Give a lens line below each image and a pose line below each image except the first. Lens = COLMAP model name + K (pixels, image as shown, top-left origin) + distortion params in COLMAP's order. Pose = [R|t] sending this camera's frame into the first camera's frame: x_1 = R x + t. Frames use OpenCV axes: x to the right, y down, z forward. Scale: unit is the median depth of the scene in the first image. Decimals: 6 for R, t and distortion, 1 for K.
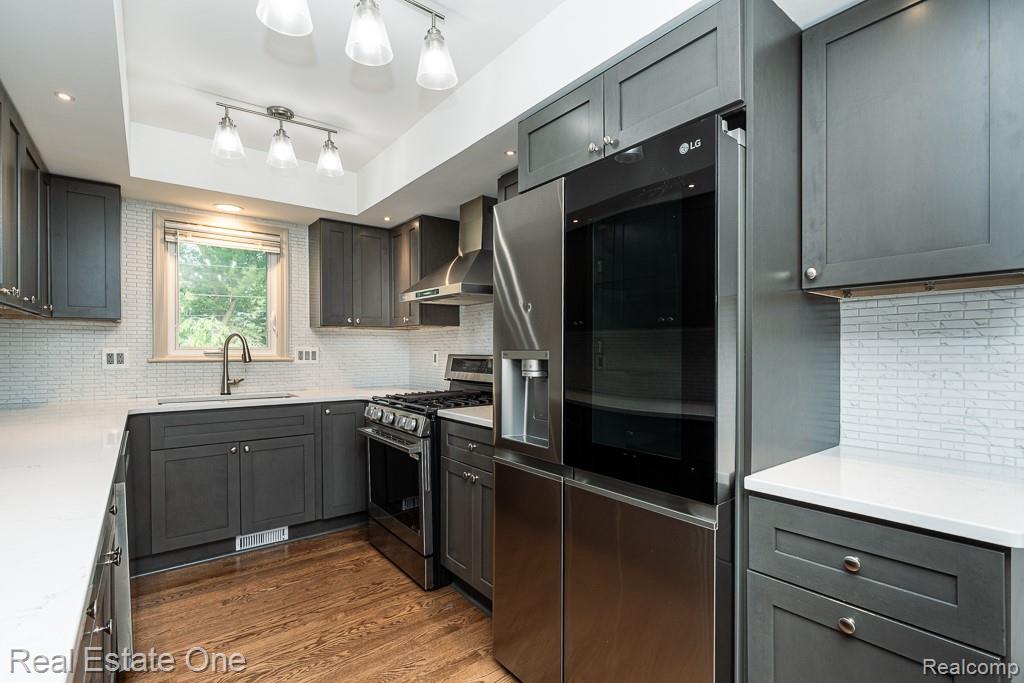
lens RADIAL K [[471.3, 0, 514.6], [0, 471.3, 352.4], [0, 0, 1]] dist [-0.001258, -0.000103]
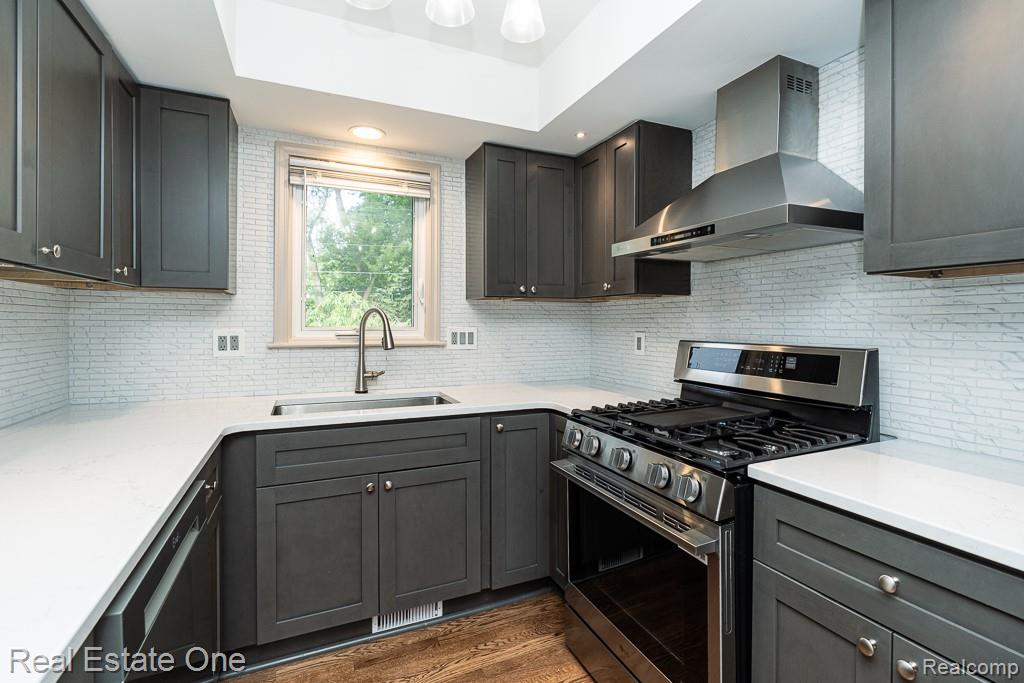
lens RADIAL K [[463.9, 0, 510.7], [0, 463.9, 320.7], [0, 0, 1]] dist [-0.005286, 0.000100]
pose [[0.969073, 0.002380, -0.246762, -0.219959], [-0.005019, 0.999937, -0.010067, -0.015654], [0.246723, 0.010994, 0.969024, 0.372541]]
